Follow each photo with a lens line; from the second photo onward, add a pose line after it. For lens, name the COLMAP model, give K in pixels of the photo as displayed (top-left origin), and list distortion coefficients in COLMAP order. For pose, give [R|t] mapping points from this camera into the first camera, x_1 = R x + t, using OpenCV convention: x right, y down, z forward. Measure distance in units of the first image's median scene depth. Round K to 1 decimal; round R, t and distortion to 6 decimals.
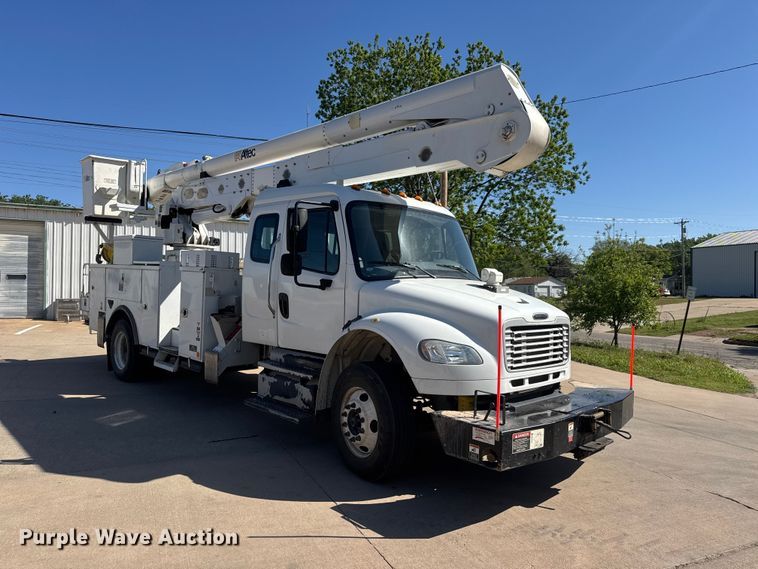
lens RADIAL K [[532.3, 0, 376.8], [0, 532.3, 286.4], [0, 0, 1]] dist [0.080833, -0.123159]
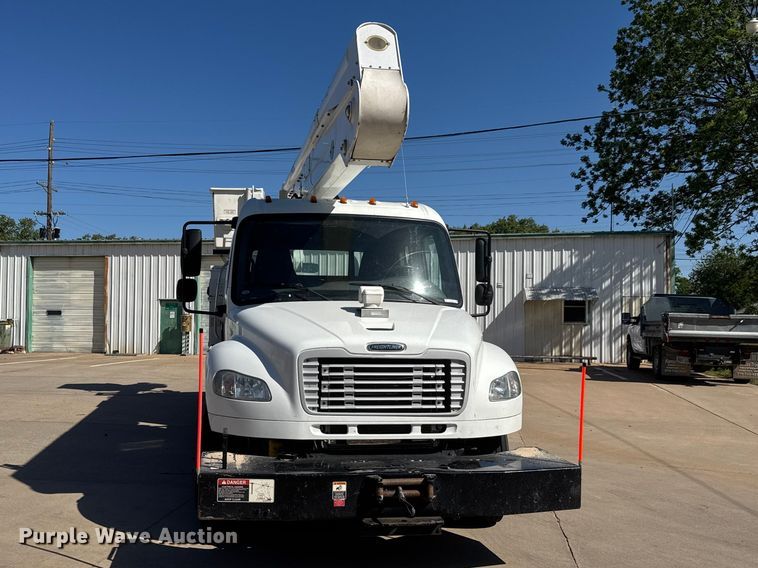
lens RADIAL K [[700.4, 0, 325.8], [0, 700.4, 306.7], [0, 0, 1]] dist [0.136744, -0.259040]
pose [[0.814396, -0.019369, -0.579986, 0.685816], [0.005086, 0.999643, -0.026242, 0.020477], [0.580287, 0.018421, 0.814203, 0.114690]]
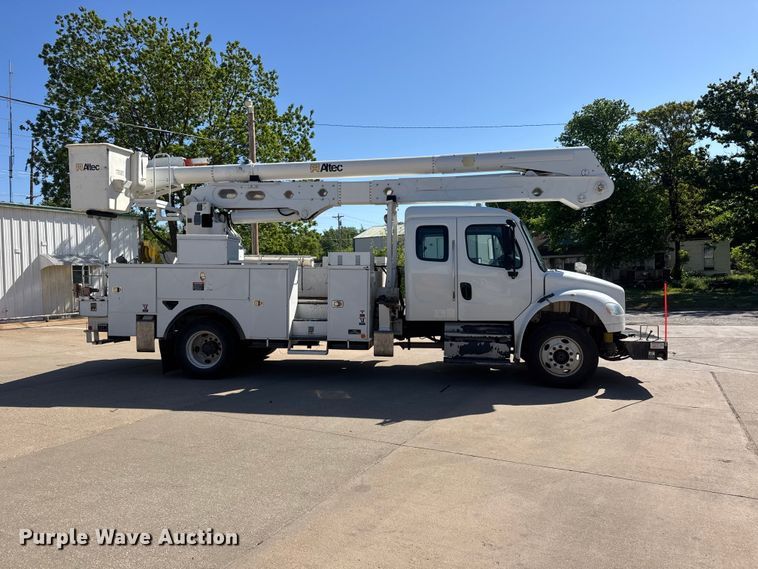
lens RADIAL K [[532.3, 0, 376.8], [0, 532.3, 286.4], [0, 0, 1]] dist [0.080833, -0.123159]
pose [[0.793862, -0.041670, 0.606668, -1.268896], [0.031451, 0.999128, 0.027472, -0.024471], [-0.607284, -0.002729, 0.794480, 0.013710]]
